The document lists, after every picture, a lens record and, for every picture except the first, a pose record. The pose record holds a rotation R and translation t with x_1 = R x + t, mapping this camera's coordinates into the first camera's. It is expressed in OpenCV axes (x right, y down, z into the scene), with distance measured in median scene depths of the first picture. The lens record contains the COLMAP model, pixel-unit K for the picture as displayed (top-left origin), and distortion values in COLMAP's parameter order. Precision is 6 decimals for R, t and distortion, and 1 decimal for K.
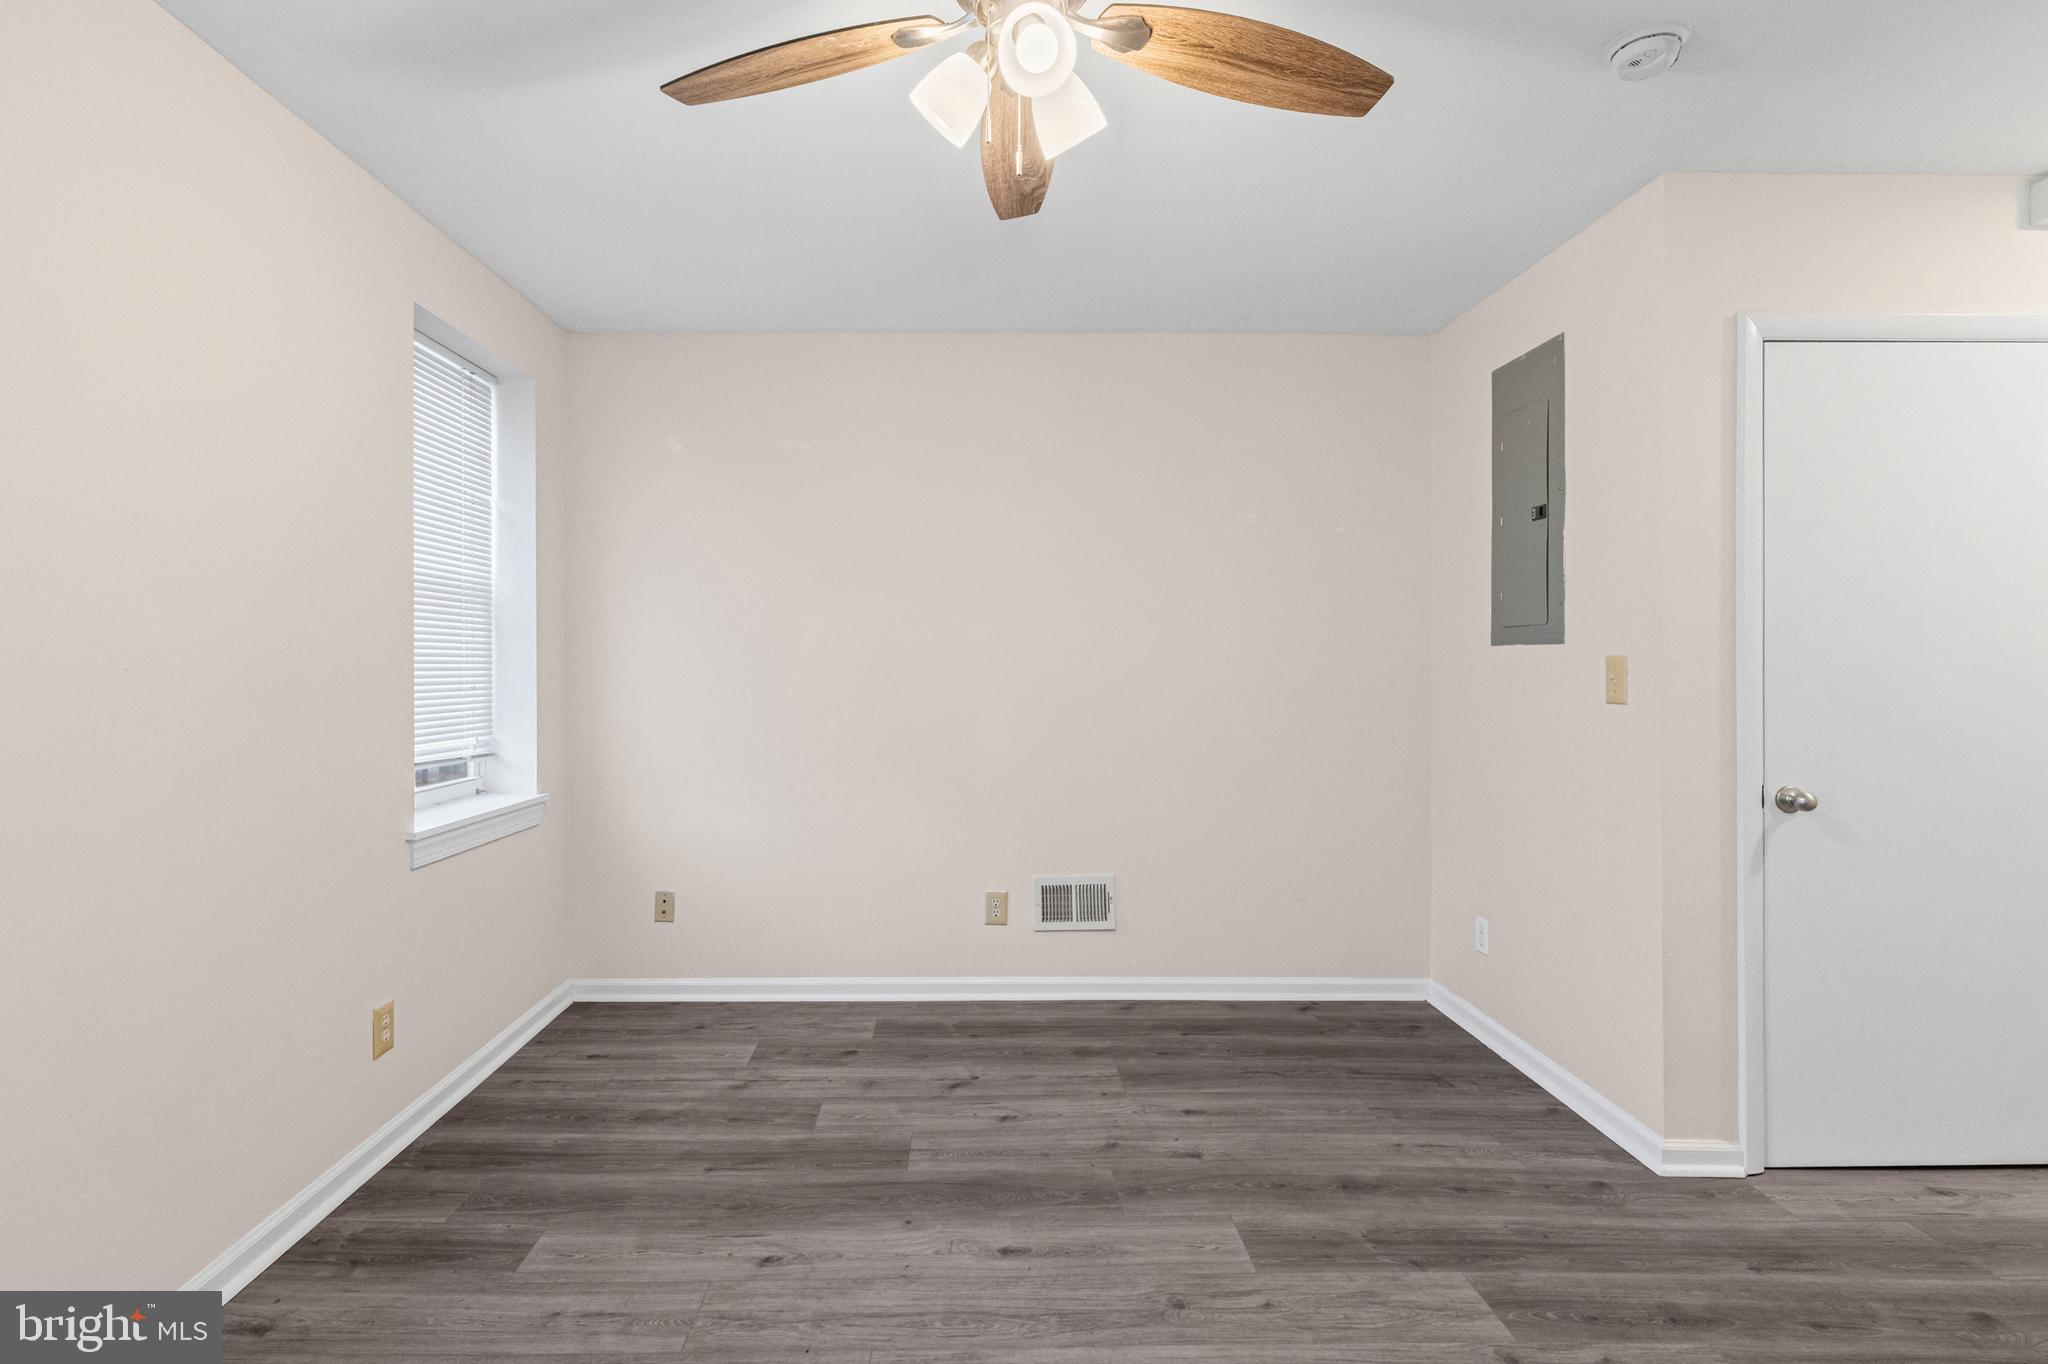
lens RADIAL K [[929.2, 0, 1013.5], [0, 929.2, 684.7], [0, 0, 1]] dist [-0.004219, 0.001444]
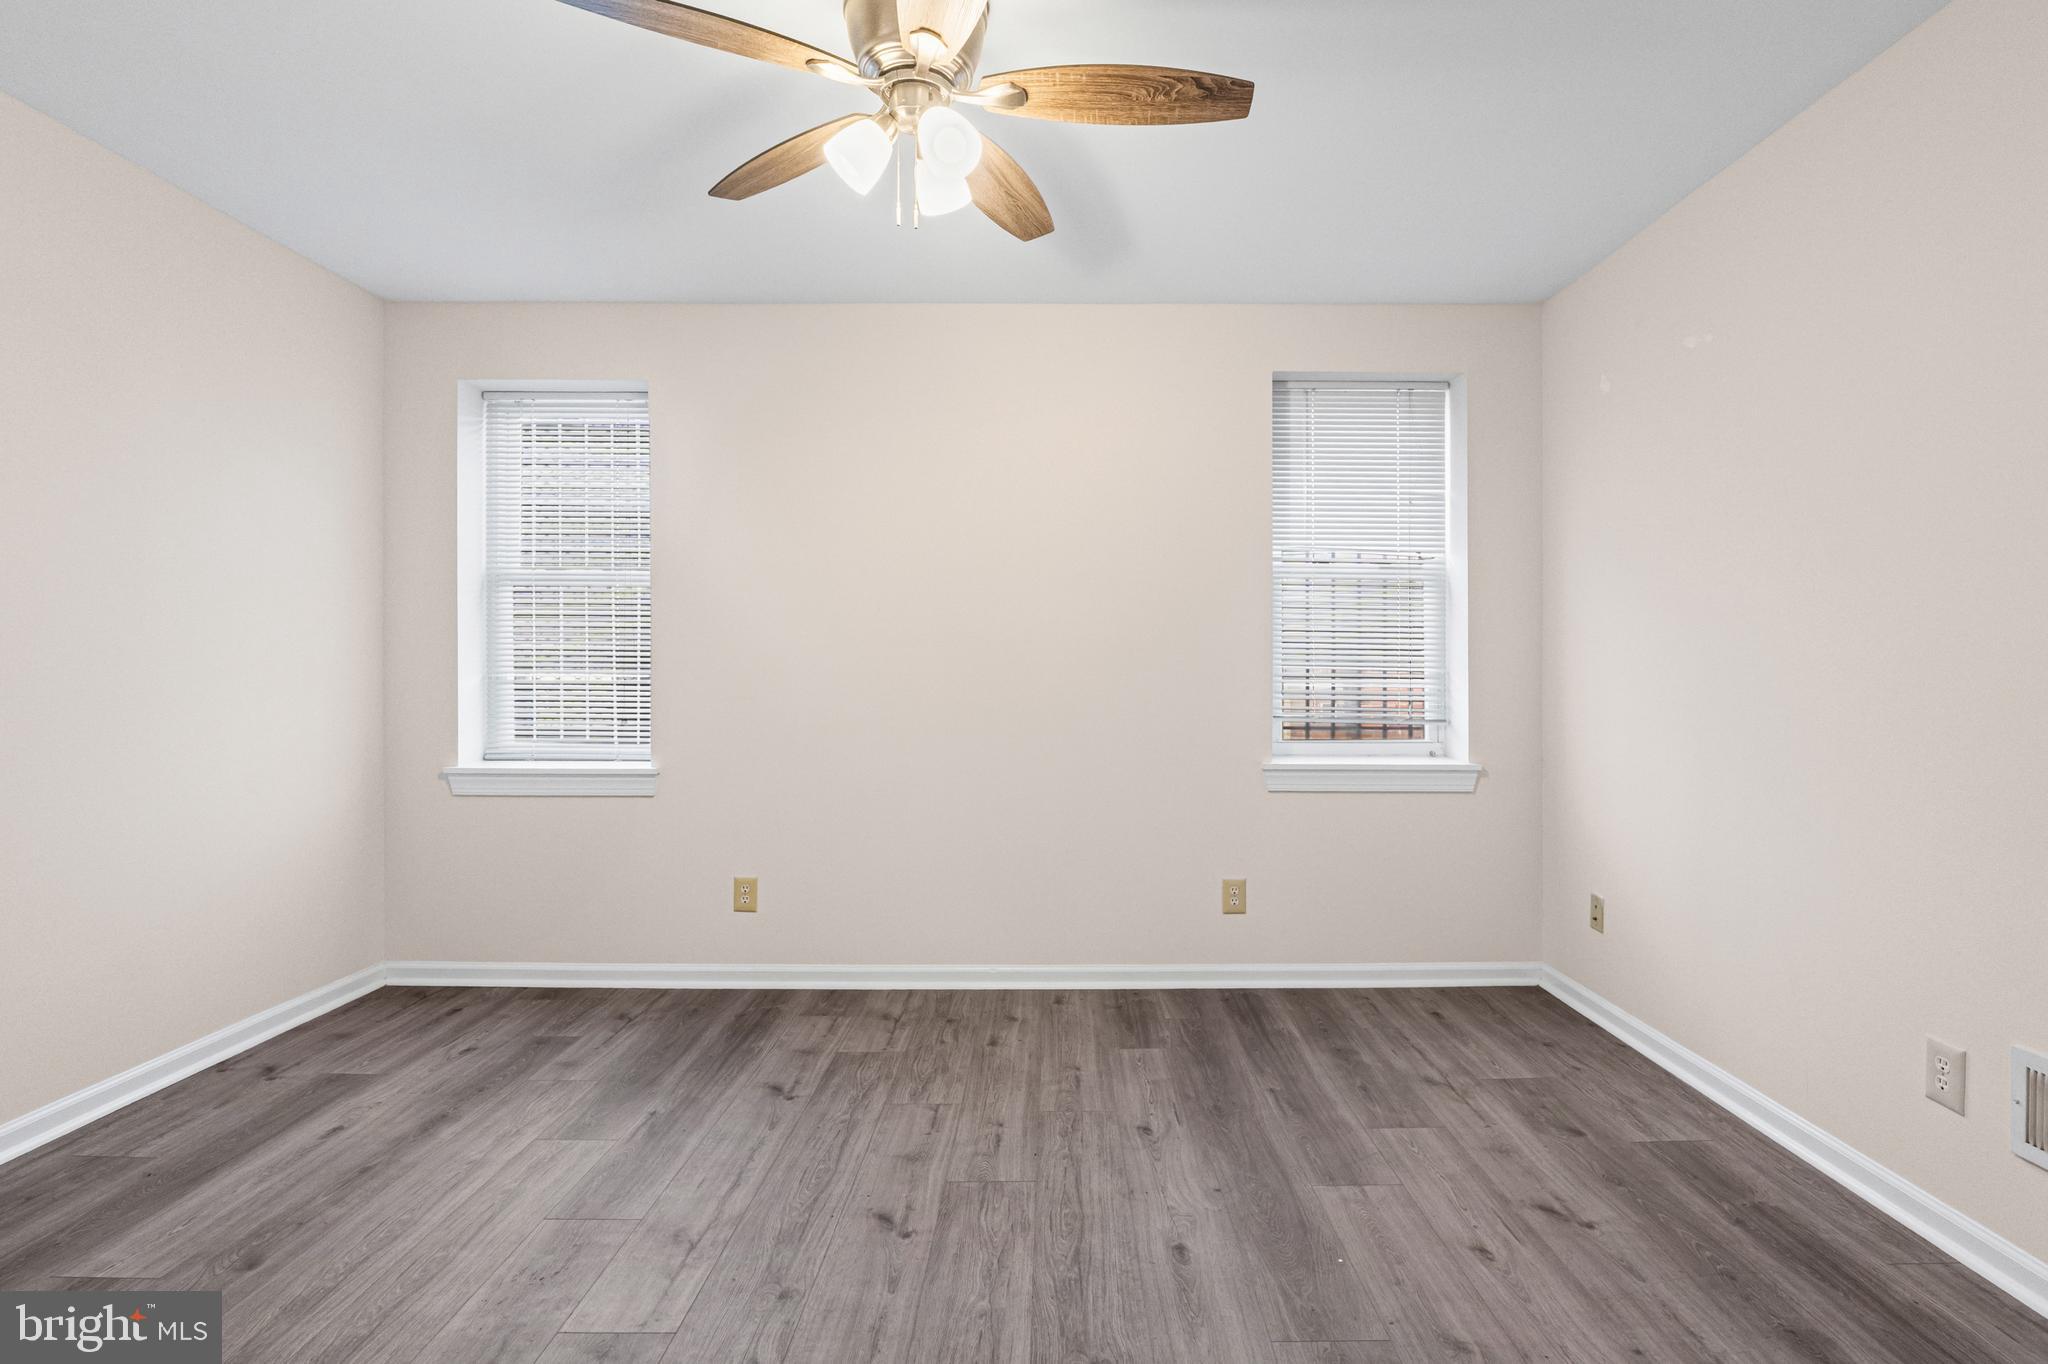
lens RADIAL K [[929.2, 0, 1018.2], [0, 929.2, 662.2], [0, 0, 1]] dist [-0.004219, 0.001444]
pose [[0.001528, 0.003011, -0.999994, 0.636436], [-0.019553, 0.999804, 0.002981, 0.012807], [0.999808, 0.019548, 0.001586, 0.564383]]
